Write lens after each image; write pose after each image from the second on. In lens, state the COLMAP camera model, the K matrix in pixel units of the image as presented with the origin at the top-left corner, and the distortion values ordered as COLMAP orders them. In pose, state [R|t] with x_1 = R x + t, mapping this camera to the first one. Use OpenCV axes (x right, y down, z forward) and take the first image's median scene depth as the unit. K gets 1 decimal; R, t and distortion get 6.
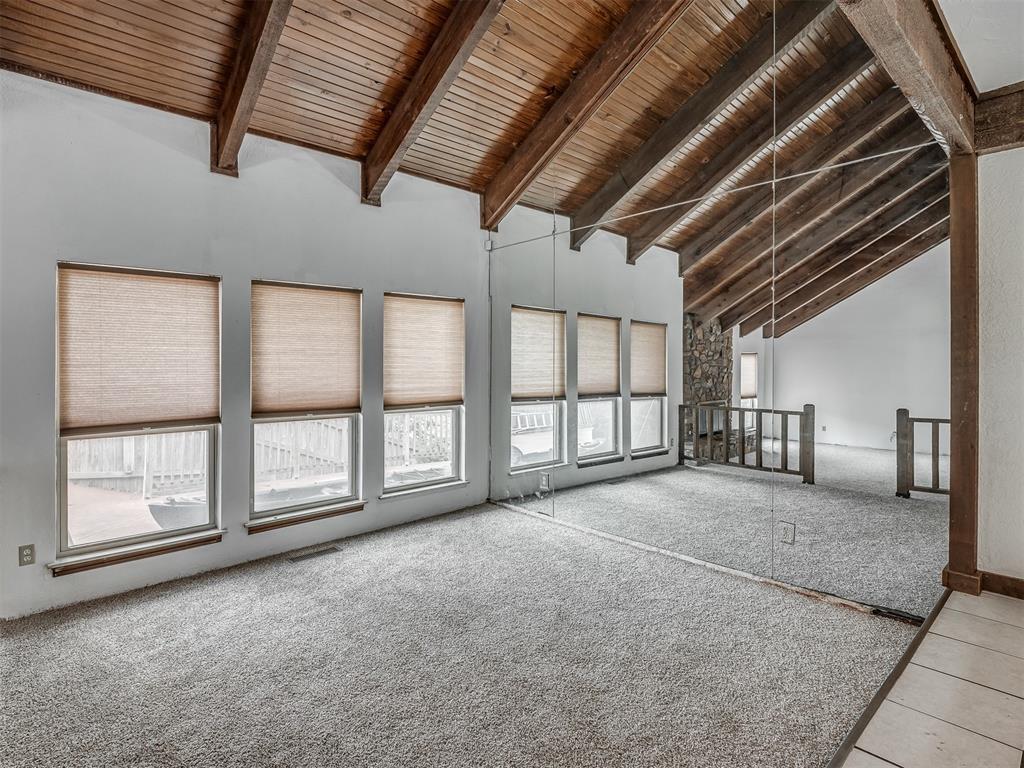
lens RADIAL K [[580.4, 0, 504.8], [0, 580.4, 379.6], [0, 0, 1]] dist [-0.010501, -0.006151]
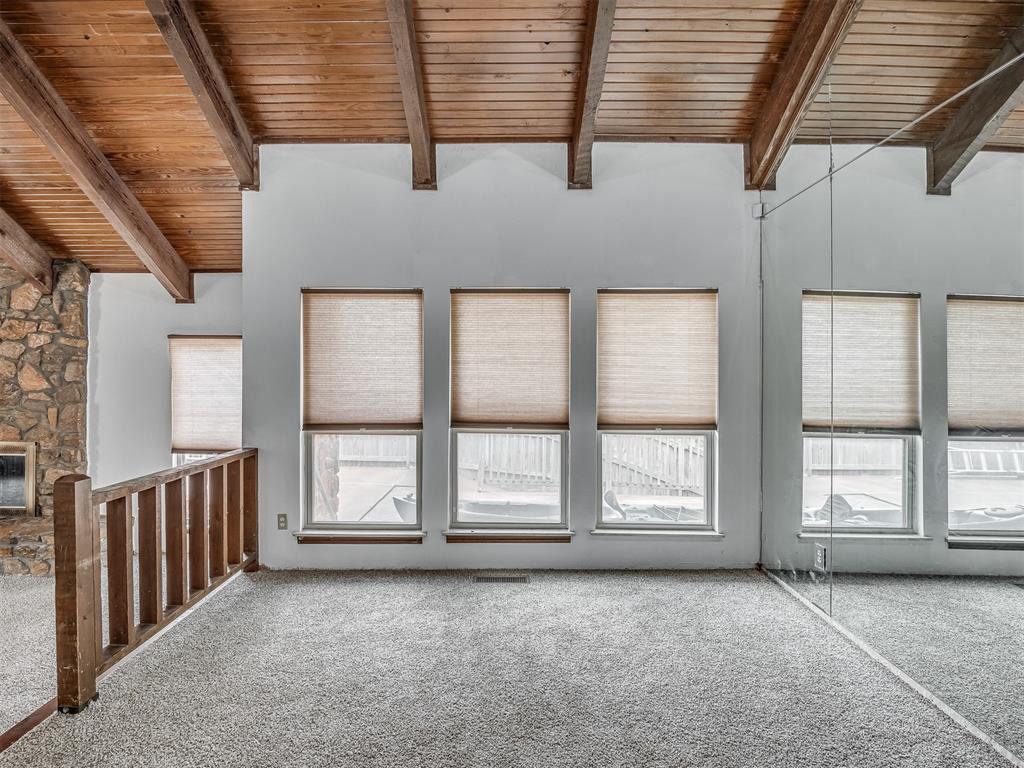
lens RADIAL K [[580.4, 0, 512.9], [0, 580.4, 380.4], [0, 0, 1]] dist [-0.010501, -0.006151]
pose [[0.706318, 0.017971, -0.707666, 0.306938], [-0.028697, 0.999583, -0.003259, -0.012196], [0.707313, 0.022610, 0.706539, 0.324766]]
